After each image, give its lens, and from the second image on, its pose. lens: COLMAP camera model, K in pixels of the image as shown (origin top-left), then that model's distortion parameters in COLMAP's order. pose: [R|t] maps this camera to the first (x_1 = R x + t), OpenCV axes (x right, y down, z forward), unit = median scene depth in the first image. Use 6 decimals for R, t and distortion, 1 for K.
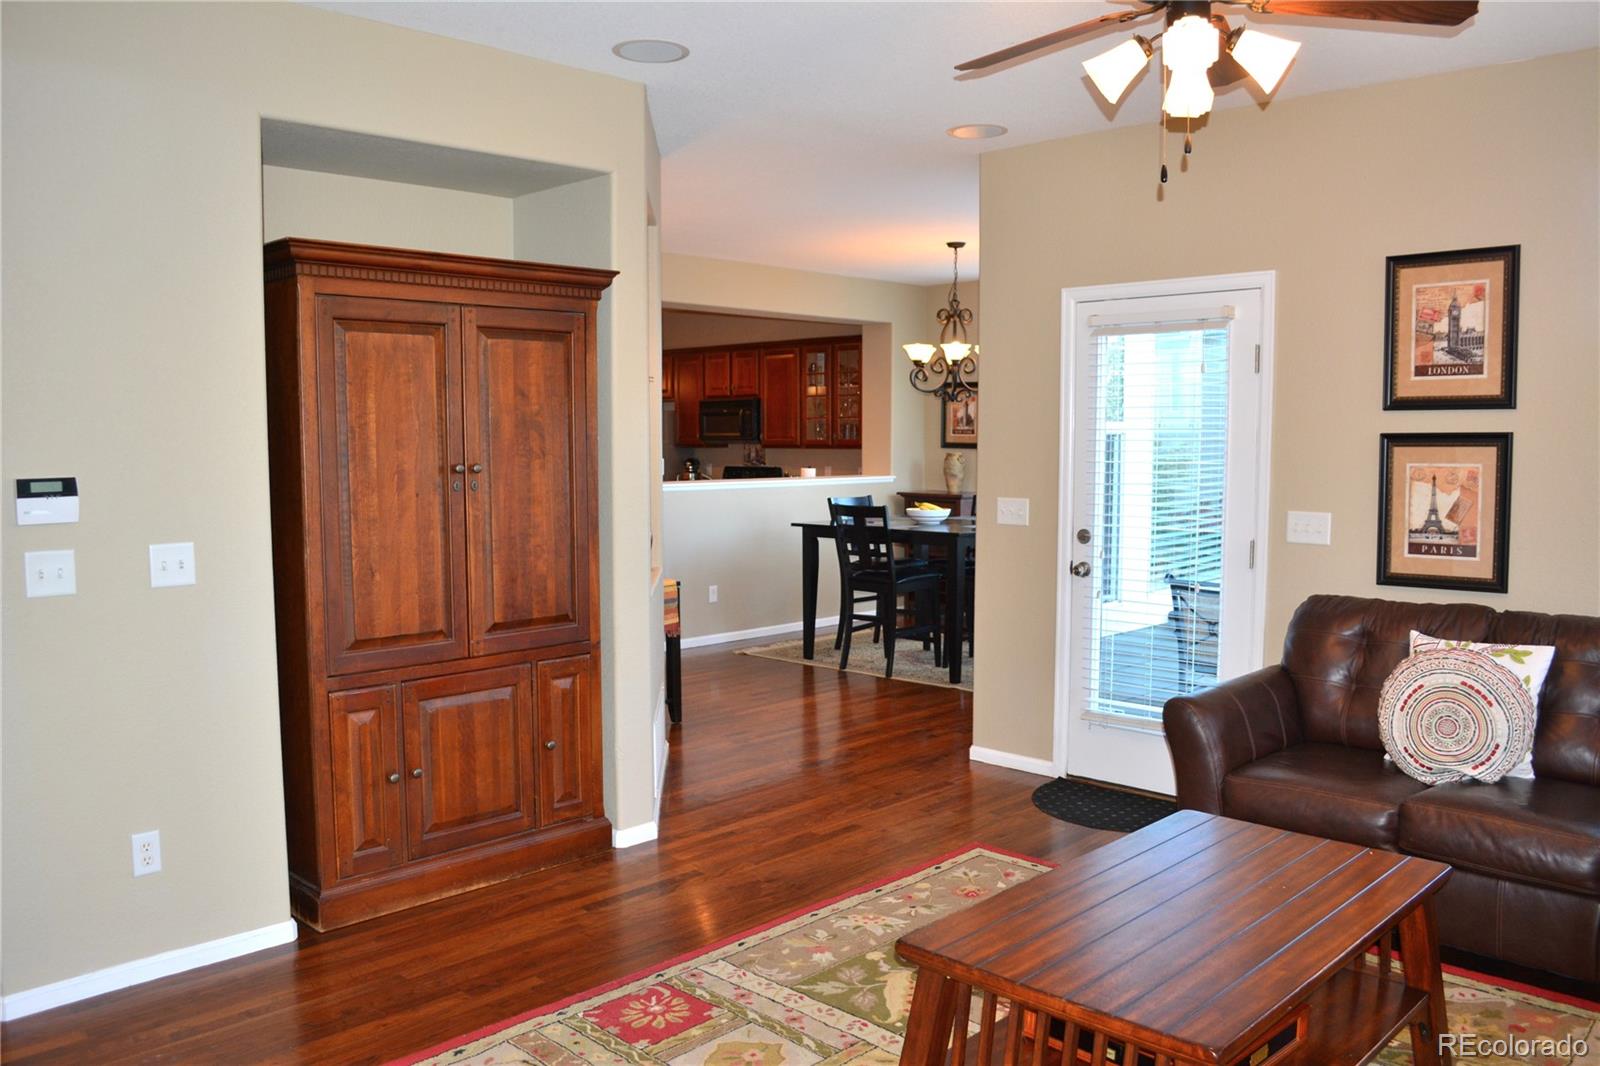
lens RADIAL K [[1273.1, 0, 791.3], [0, 1273.1, 537.0], [0, 0, 1]] dist [-0.074116, 0.006341]
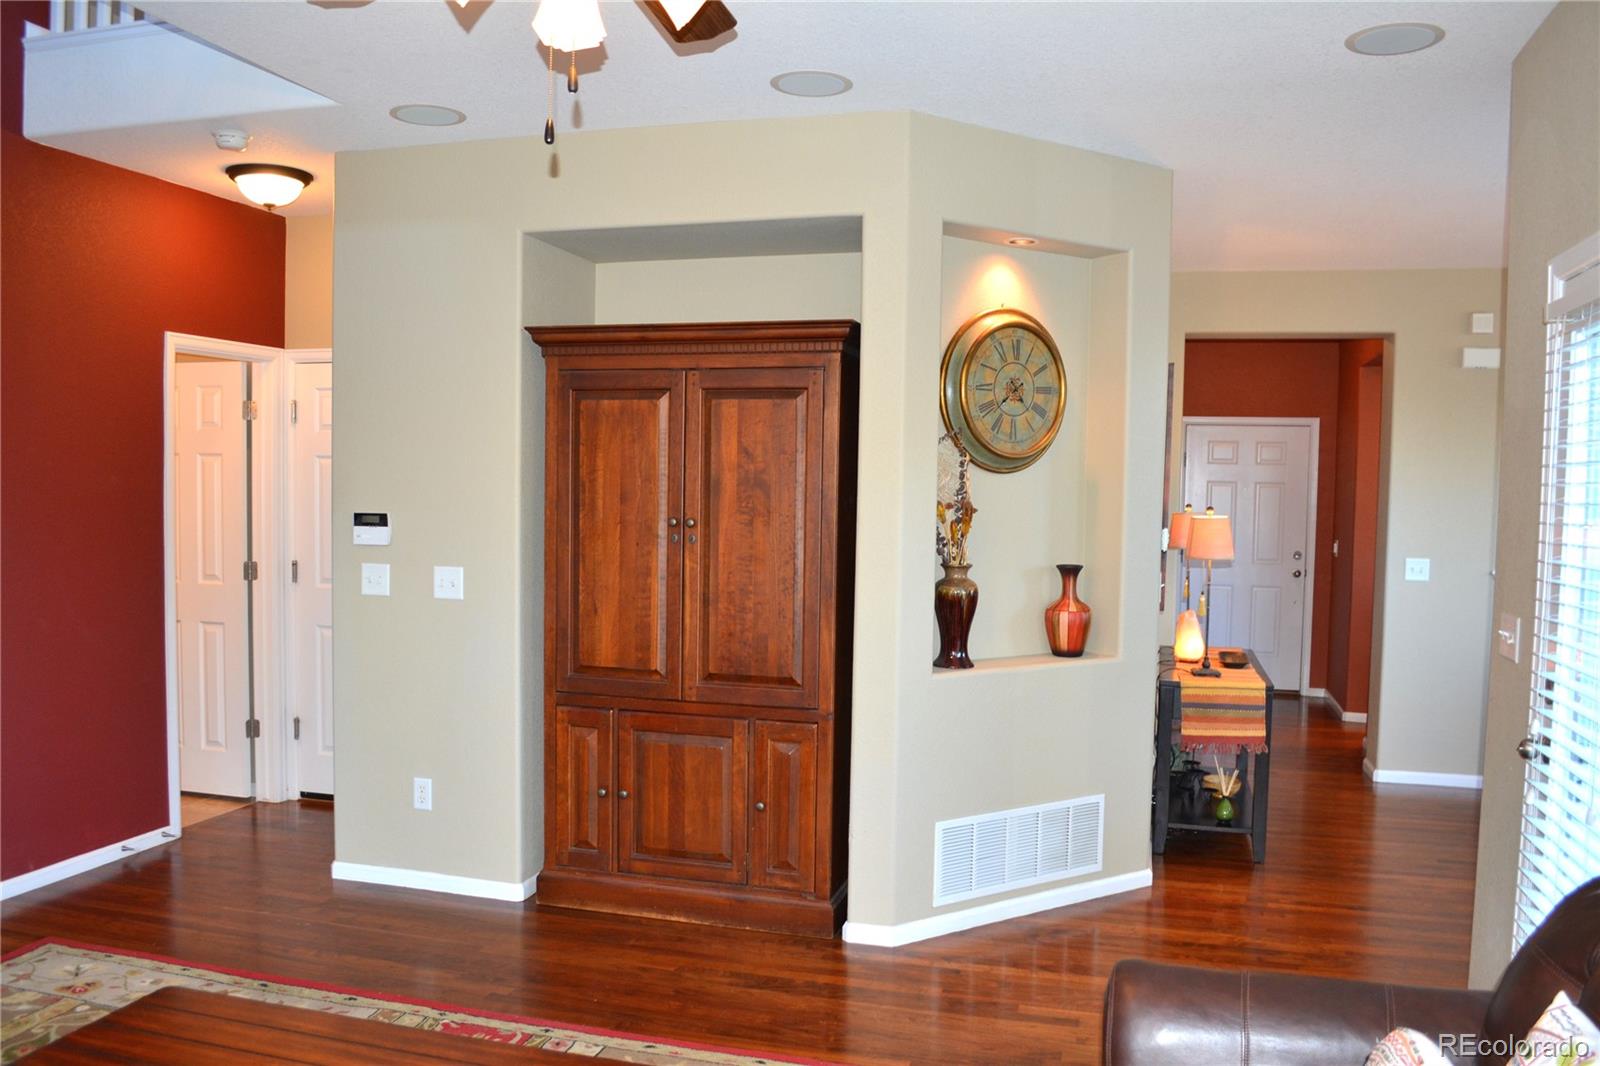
lens RADIAL K [[1273.1, 0, 814.2], [0, 1273.1, 552.9], [0, 0, 1]] dist [-0.074116, 0.006341]
pose [[0.482353, 0.056509, -0.874152, 0.854706], [-0.090917, 0.995757, 0.014203, -0.063053], [0.871246, 0.072624, 0.485444, 0.678170]]
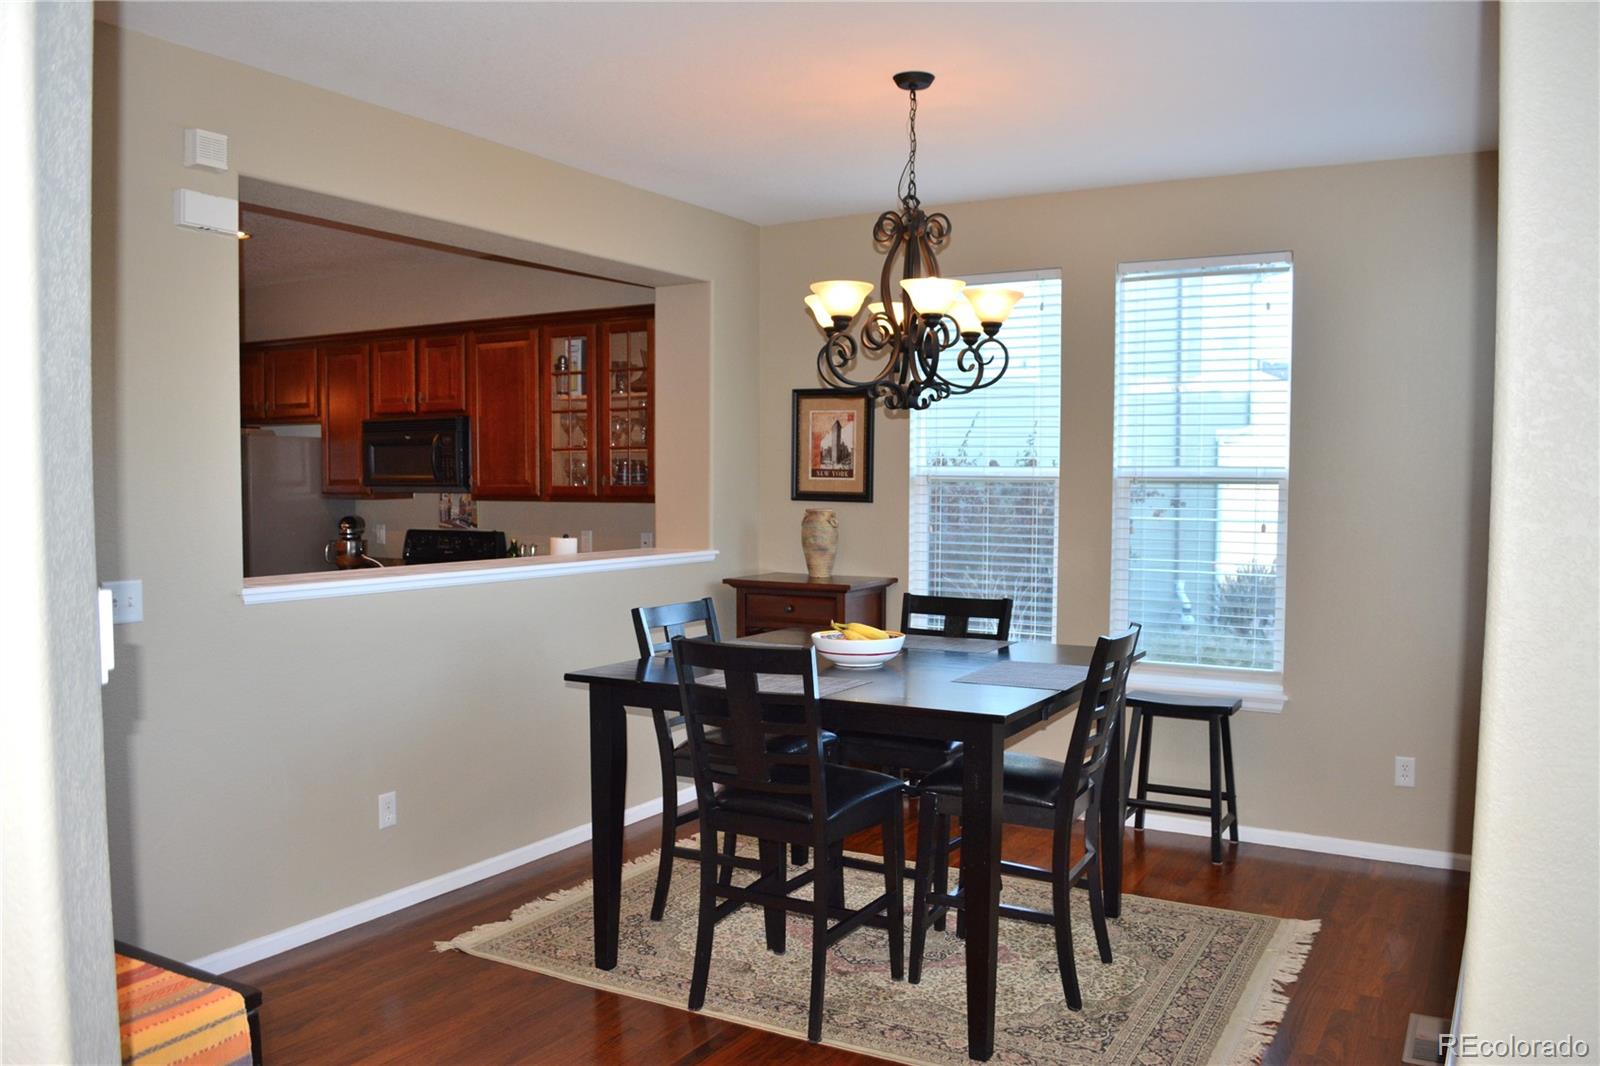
lens RADIAL K [[1273.1, 0, 807.1], [0, 1273.1, 538.3], [0, 0, 1]] dist [-0.074116, 0.006341]
pose [[0.967859, -0.011469, 0.251231, -0.020496], [0.018935, 0.999447, -0.027321, -0.033140], [-0.250779, 0.031200, 0.967542, 0.391503]]
